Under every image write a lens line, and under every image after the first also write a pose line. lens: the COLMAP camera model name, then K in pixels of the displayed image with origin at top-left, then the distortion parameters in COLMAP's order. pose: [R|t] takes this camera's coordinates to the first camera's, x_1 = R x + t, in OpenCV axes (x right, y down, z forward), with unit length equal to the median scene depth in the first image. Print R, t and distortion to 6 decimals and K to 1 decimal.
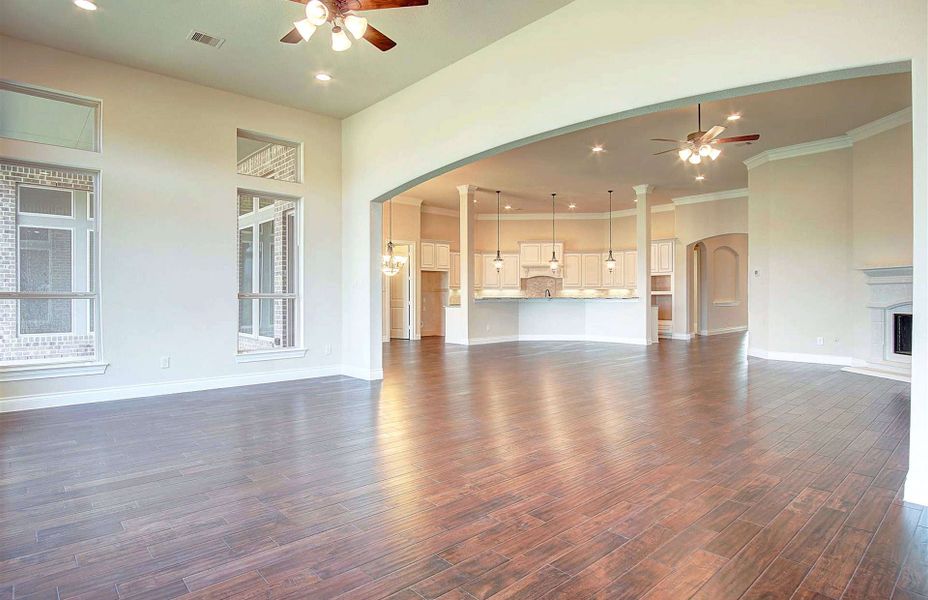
lens RADIAL K [[505.9, 0, 464.2], [0, 505.9, 298.1], [0, 0, 1]] dist [-0.021447, 0.002612]
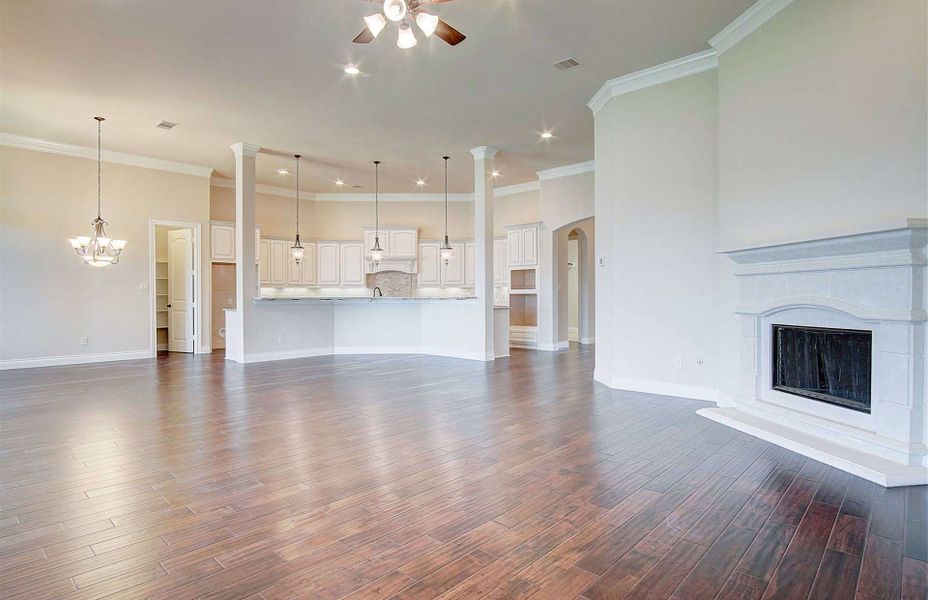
lens RADIAL K [[505.9, 0, 455.9], [0, 505.9, 301.9], [0, 0, 1]] dist [-0.021447, 0.002612]
pose [[0.996607, -0.001749, 0.082290, 0.219609], [0.001136, 0.999971, 0.007503, -0.000346], [-0.082300, -0.007384, 0.996580, 0.217492]]
